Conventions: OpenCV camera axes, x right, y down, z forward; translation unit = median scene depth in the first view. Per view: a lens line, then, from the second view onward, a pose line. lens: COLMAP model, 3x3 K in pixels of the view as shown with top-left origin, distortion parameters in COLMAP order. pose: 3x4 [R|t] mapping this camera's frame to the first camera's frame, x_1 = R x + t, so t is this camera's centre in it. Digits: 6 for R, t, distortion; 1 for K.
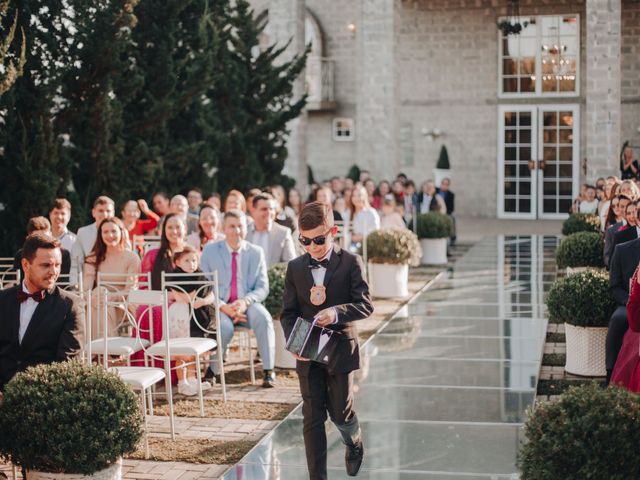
lens RADIAL K [[1119.9, 0, 307.7], [0, 1119.9, 245.9], [0, 0, 1]] dist [-0.115755, 0.000000]
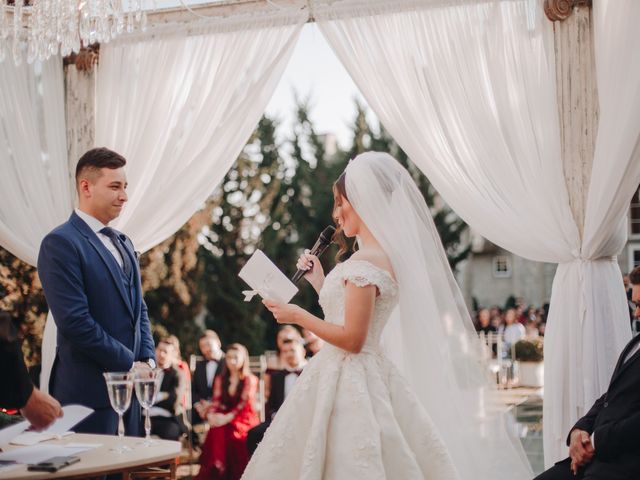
lens RADIAL K [[1047.6, 0, 318.9], [0, 1047.6, 238.9], [0, 0, 1]] dist [-0.117691, 0.000000]
pose [[0.989310, -0.011254, -0.145391, -0.000013], [-0.007482, 0.991787, -0.127680, 0.017754], [0.145634, 0.127403, 0.981101, -0.207030]]
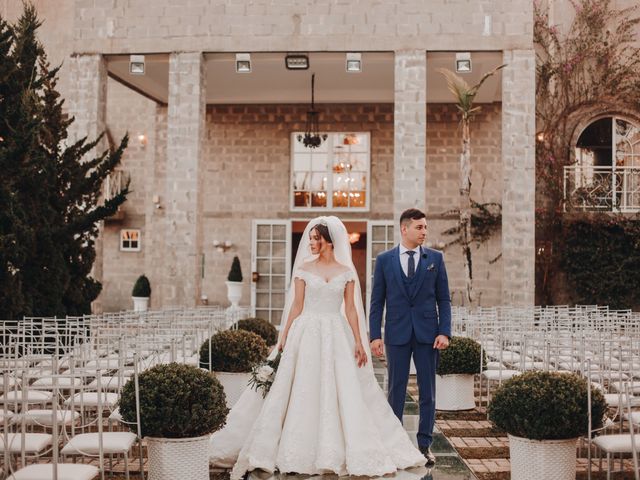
lens RADIAL K [[1047.6, 0, 310.3], [0, 1047.6, 229.9], [0, 0, 1]] dist [-0.117691, 0.000000]
pose [[0.972377, 0.029536, 0.231539, -0.036557], [0.000279, 0.991814, -0.127691, 0.005962], [-0.233415, 0.124229, 0.964409, 0.099374]]
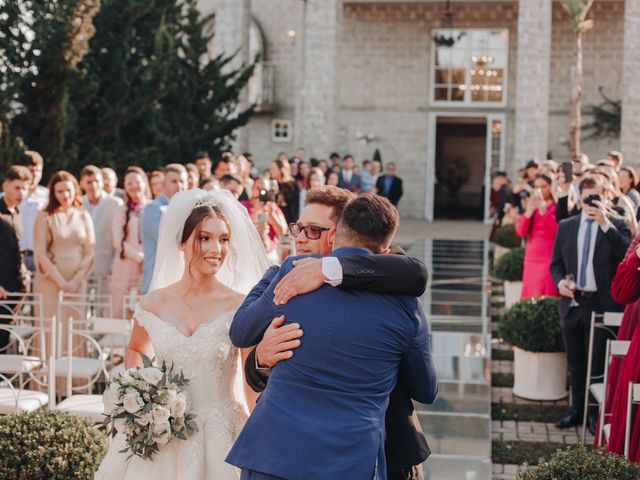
lens RADIAL K [[1047.6, 0, 302.6], [0, 1047.6, 250.7], [0, 0, 1]] dist [-0.117691, 0.000000]
pose [[0.997794, 0.021846, 0.062685, -0.010145], [-0.022982, 0.999584, 0.017452, -0.011965], [-0.062278, -0.018854, 0.997881, 0.018872]]
